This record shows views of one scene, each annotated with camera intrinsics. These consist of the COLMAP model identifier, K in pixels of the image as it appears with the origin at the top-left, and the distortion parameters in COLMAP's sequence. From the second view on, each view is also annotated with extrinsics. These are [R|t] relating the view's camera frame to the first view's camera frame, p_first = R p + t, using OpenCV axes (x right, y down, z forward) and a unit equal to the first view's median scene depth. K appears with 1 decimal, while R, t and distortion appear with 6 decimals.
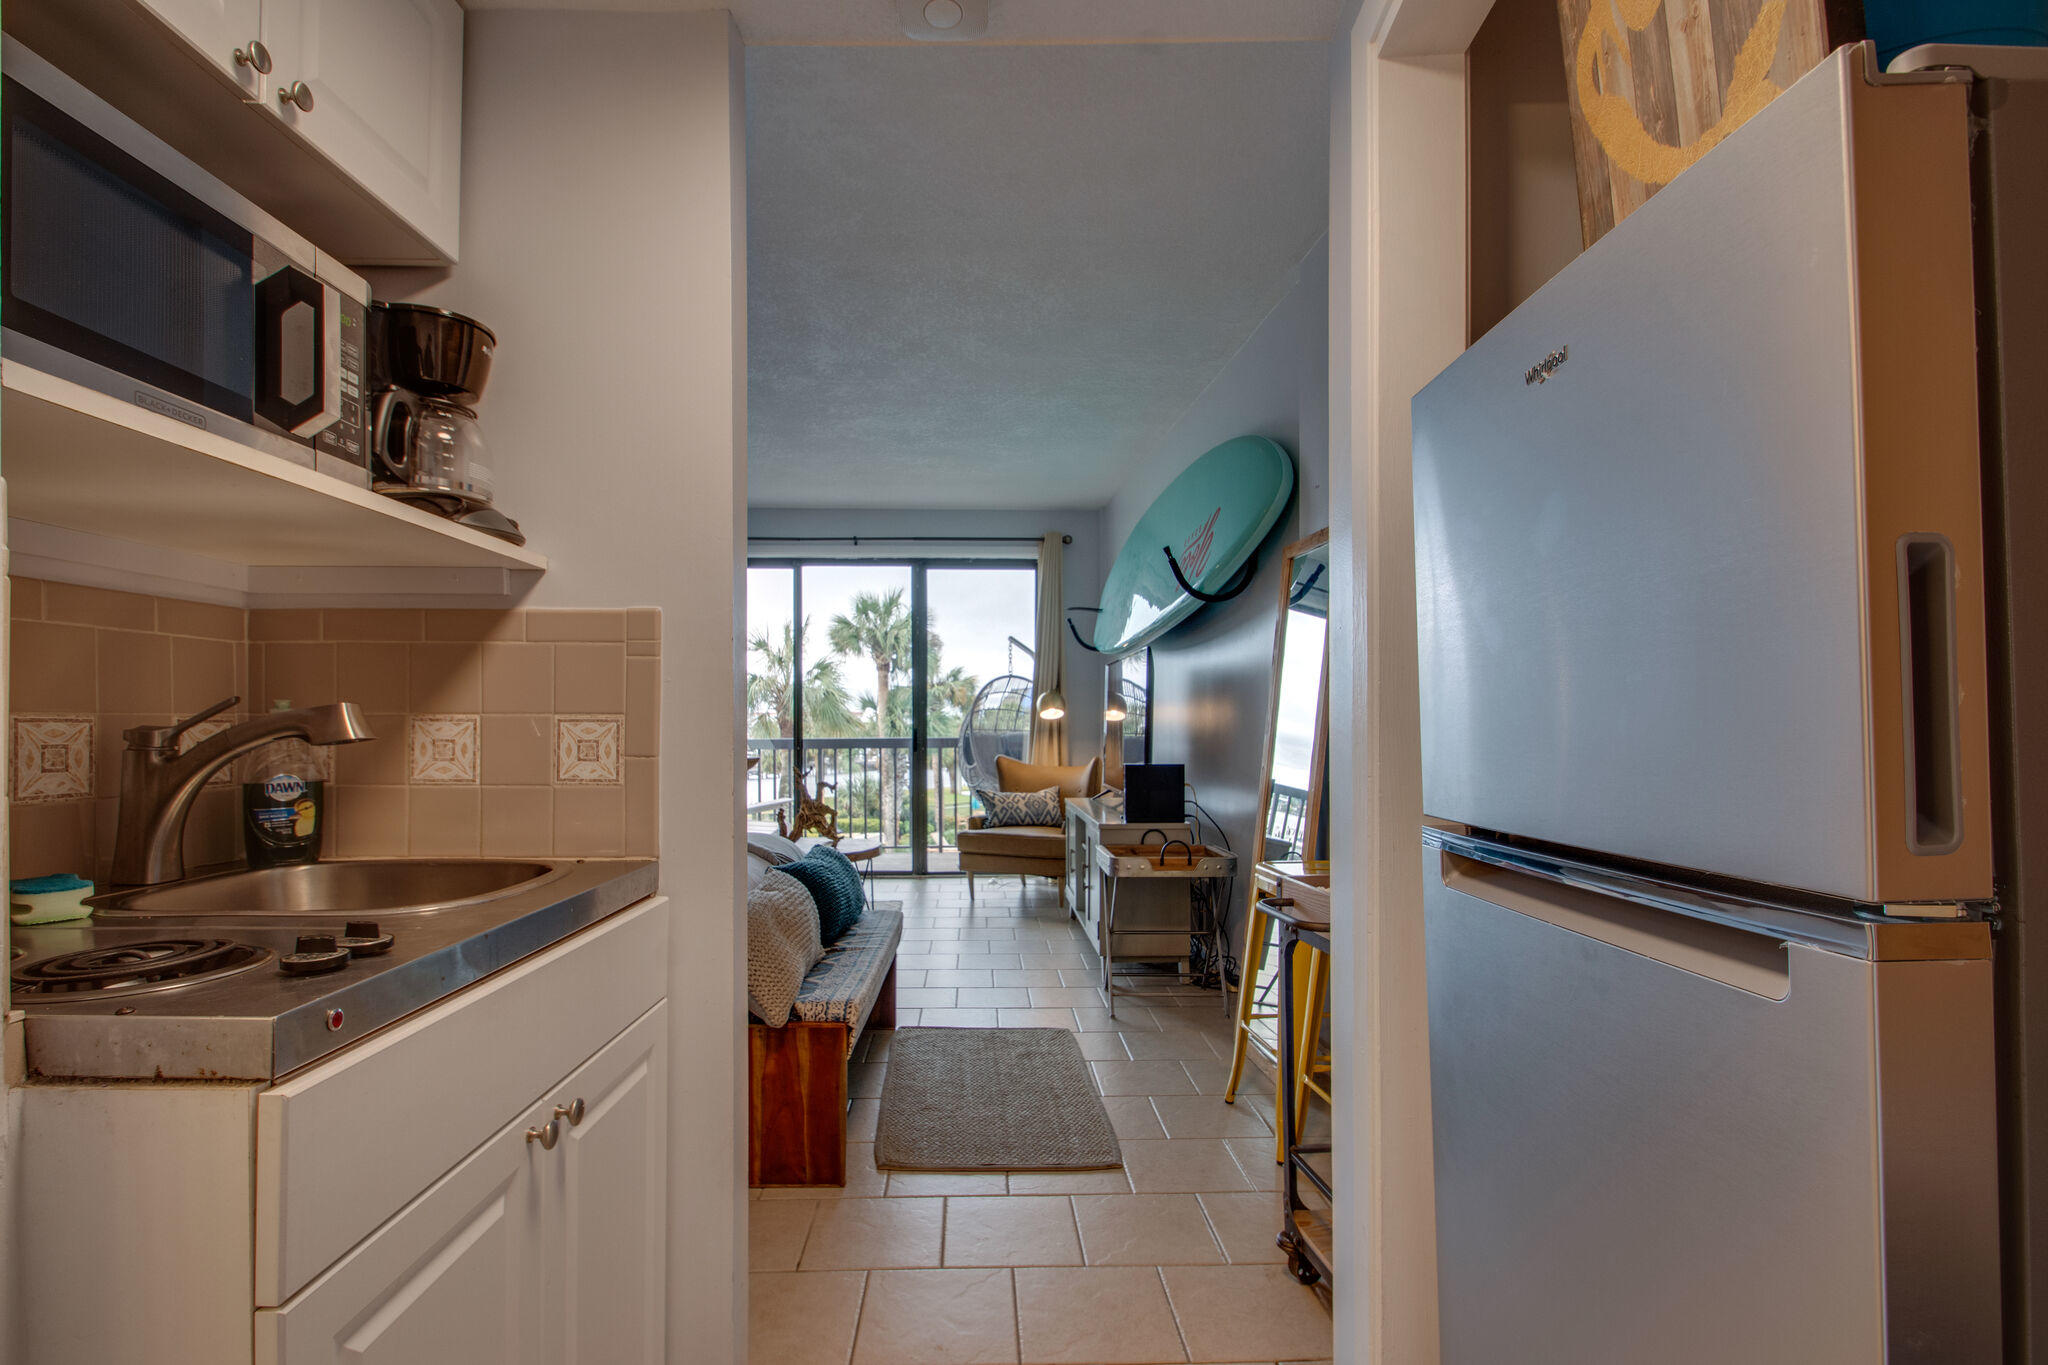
lens RADIAL K [[947.1, 0, 1014.4], [0, 947.1, 721.2], [0, 0, 1]] dist [0.015212, -0.003410]
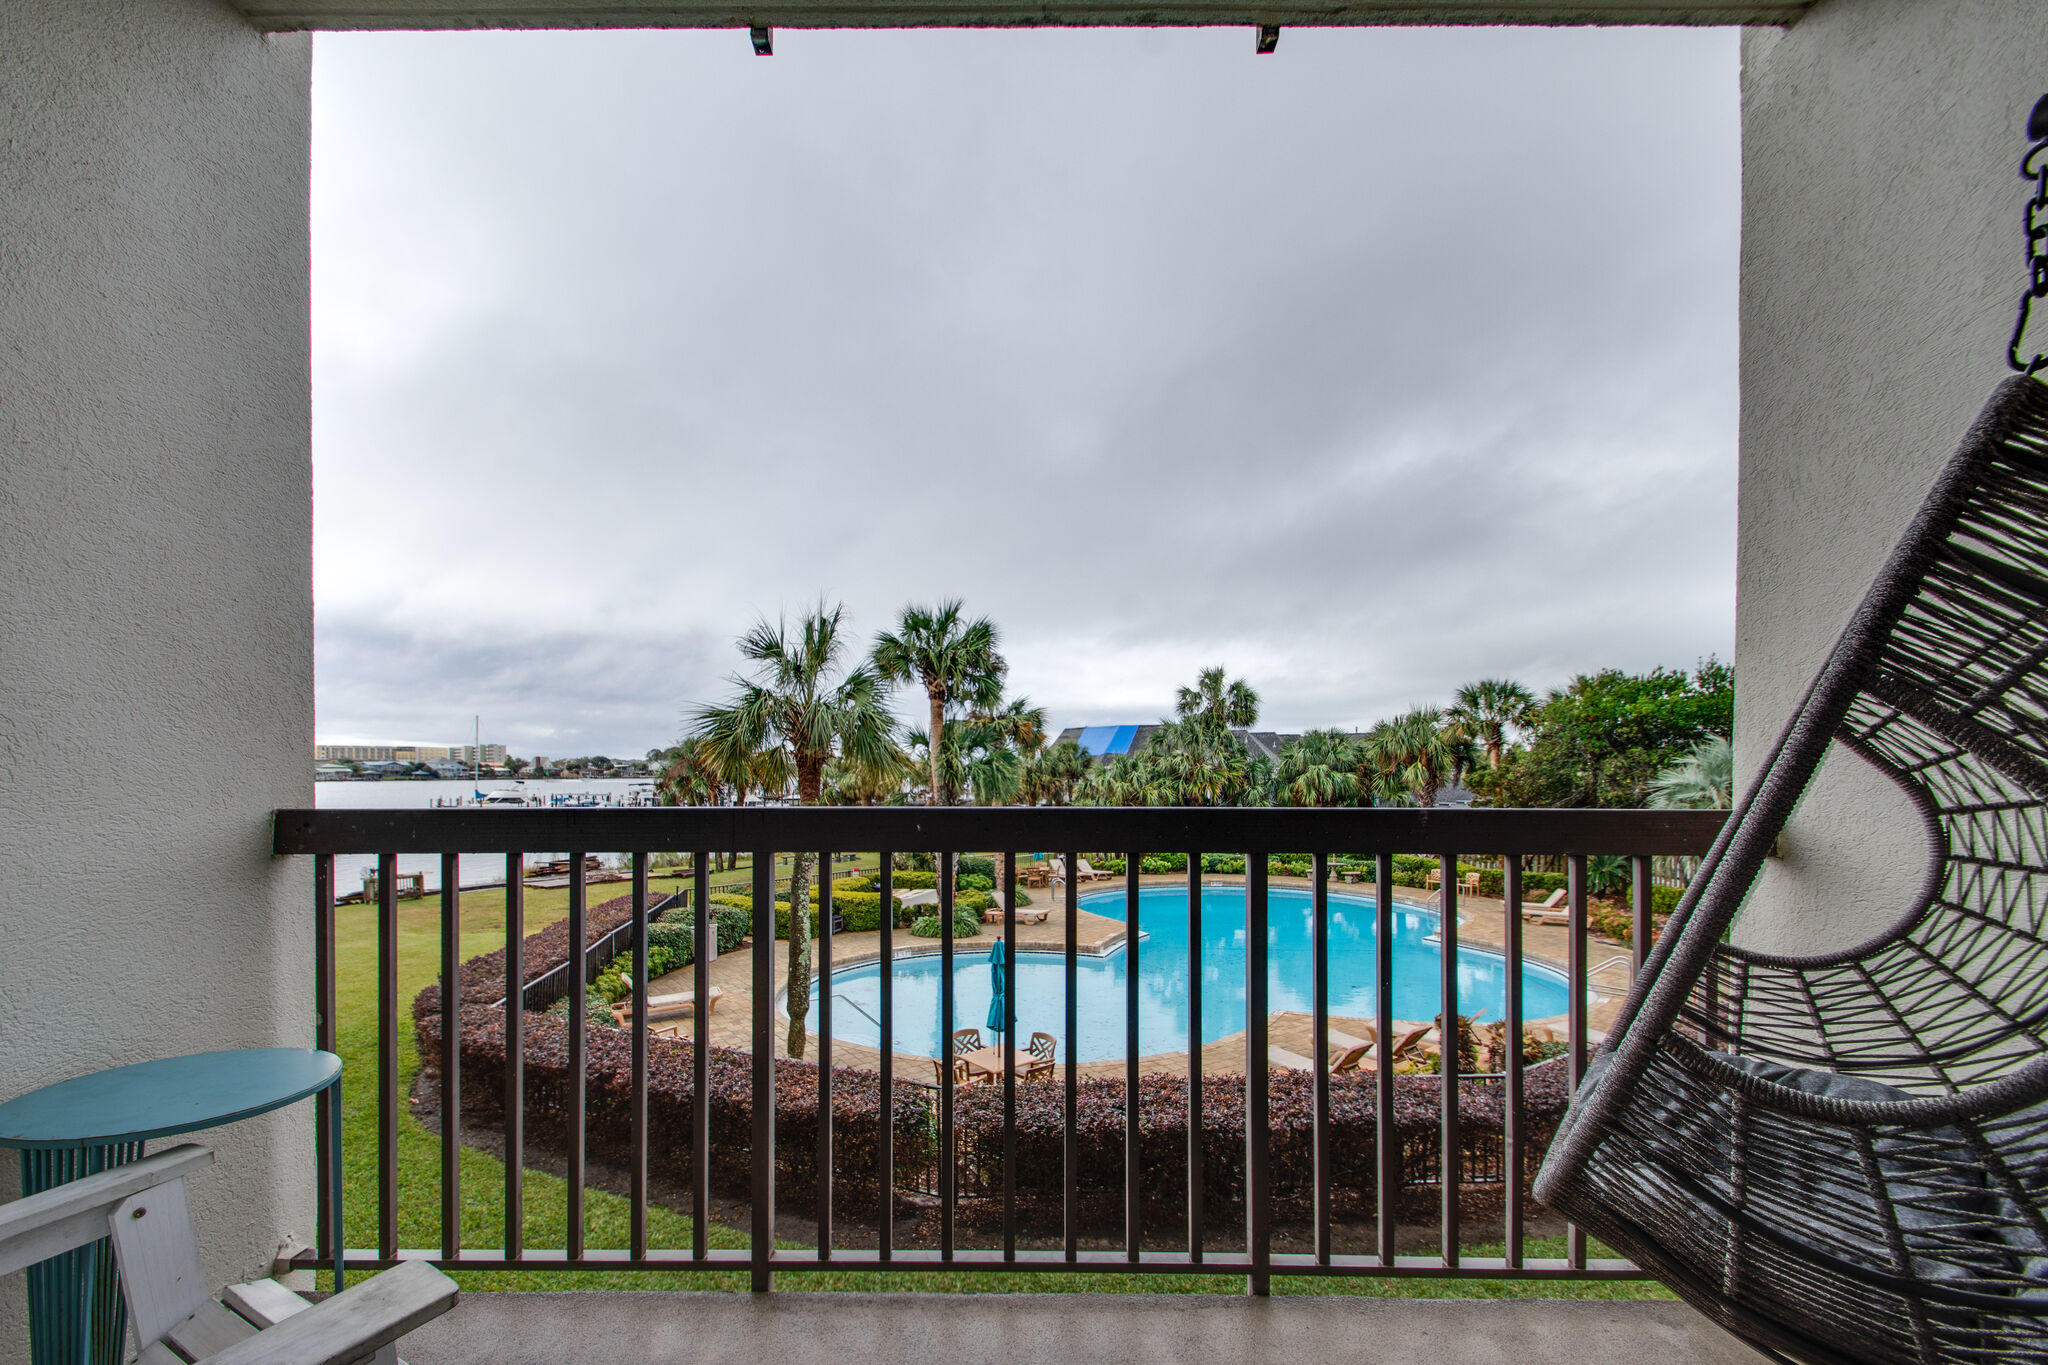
lens RADIAL K [[894.1, 0, 998.9], [0, 894.1, 764.0], [0, 0, 1]] dist [0.019172, -0.008070]
pose [[0.998267, 0.007604, -0.058348, -0.185797], [-0.007488, 0.999970, 0.002212, 0.005936], [0.058364, -0.001771, 0.998294, 1.077094]]
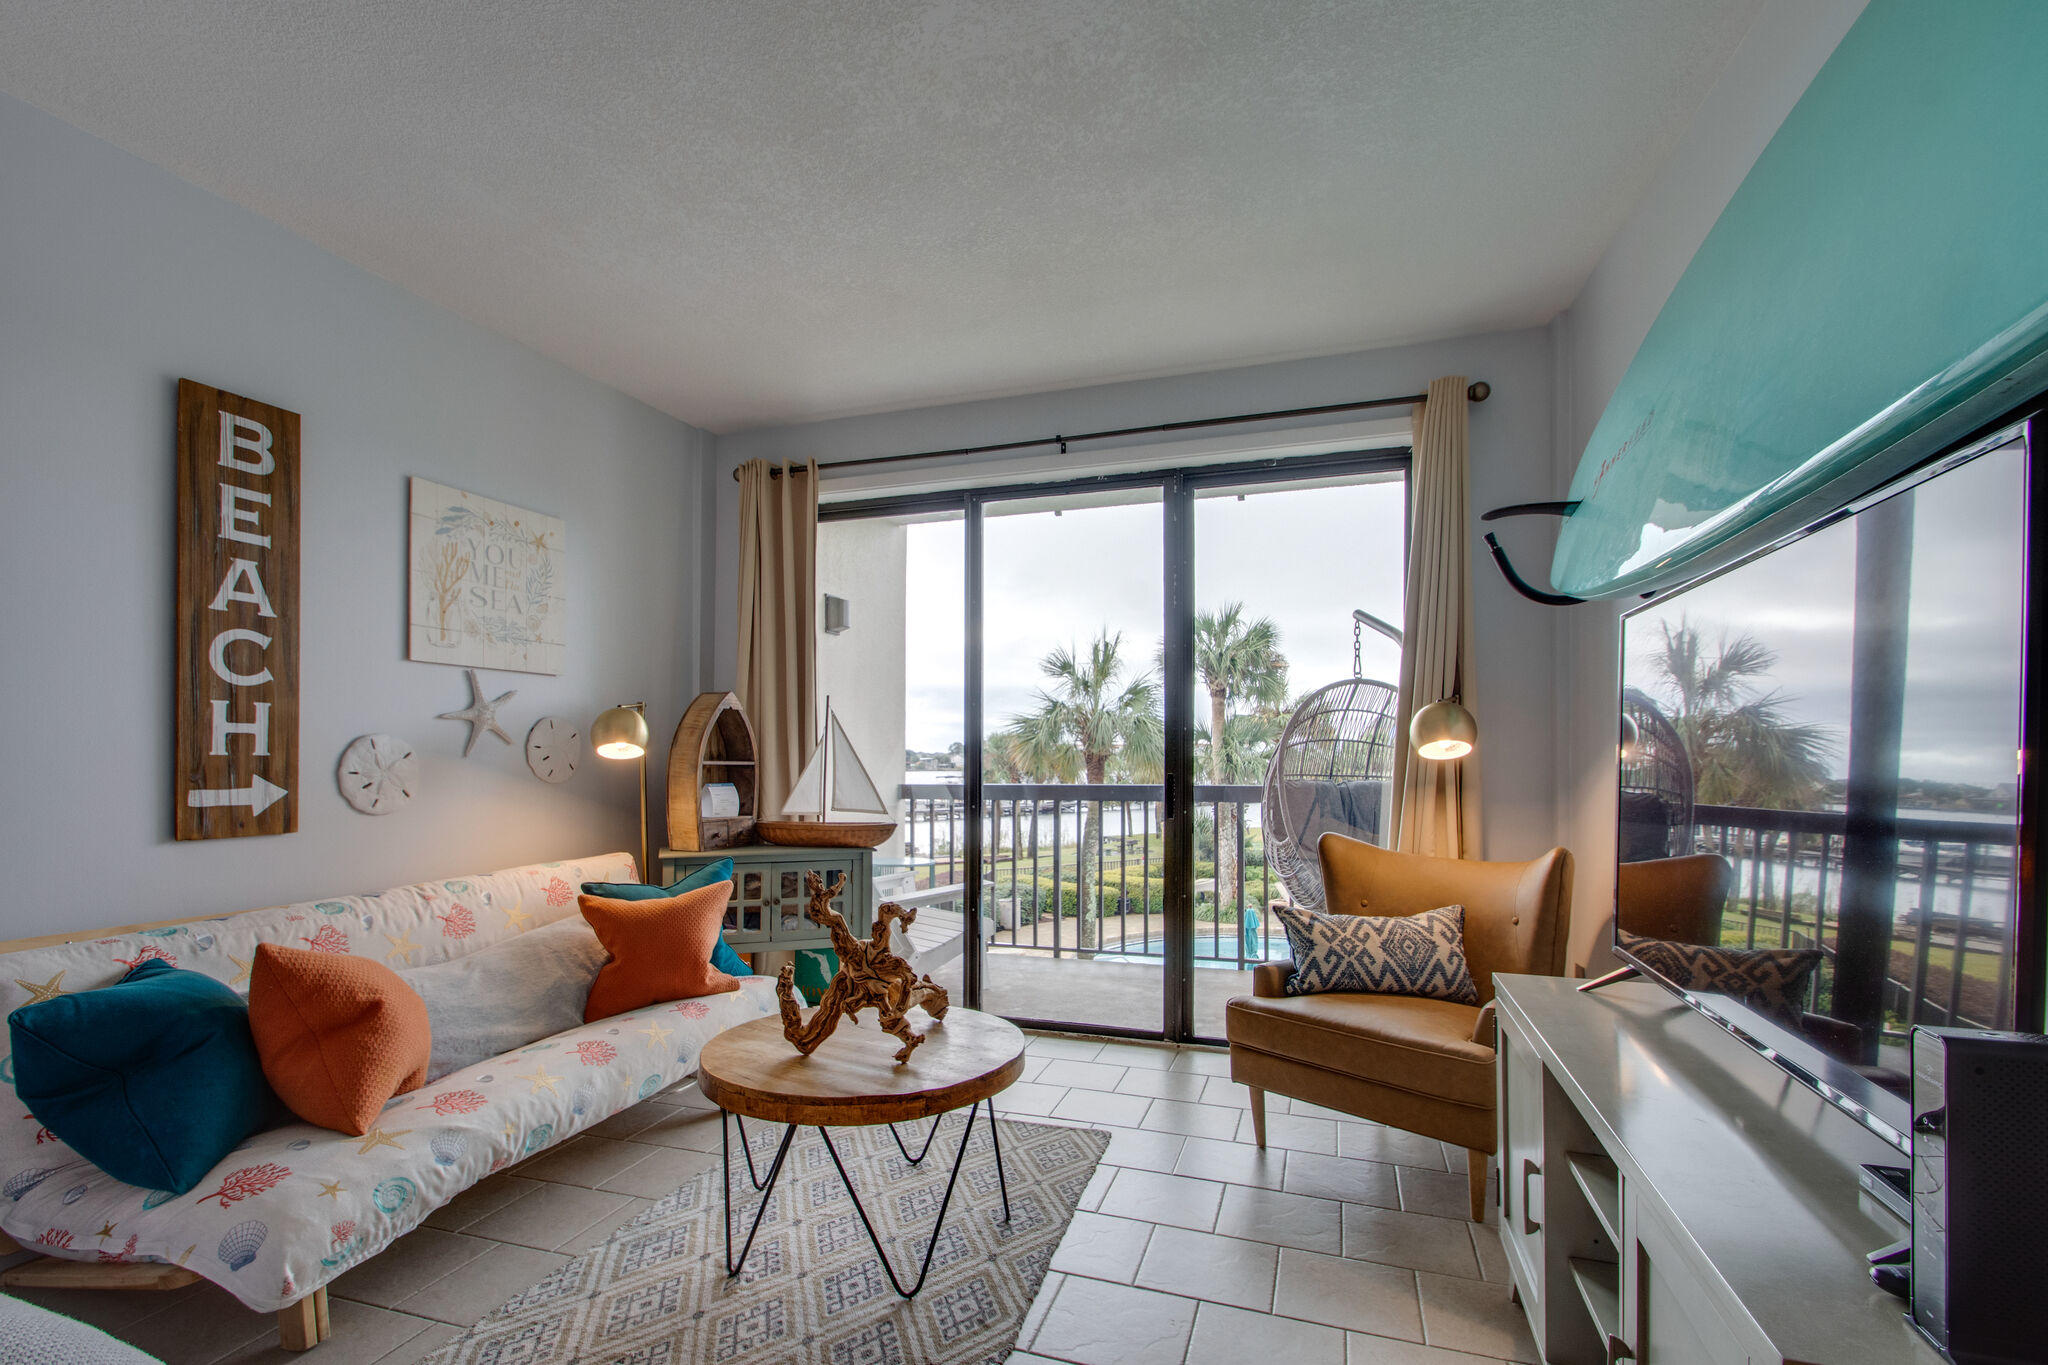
lens RADIAL K [[947.1, 0, 1001.2], [0, 947.1, 742.6], [0, 0, 1]] dist [0.015212, -0.003410]
pose [[0.928543, -0.003189, -0.371211, 0.010713], [-0.000788, 0.999944, -0.010560, -0.006386], [0.371223, 0.010097, 0.928489, 0.498328]]
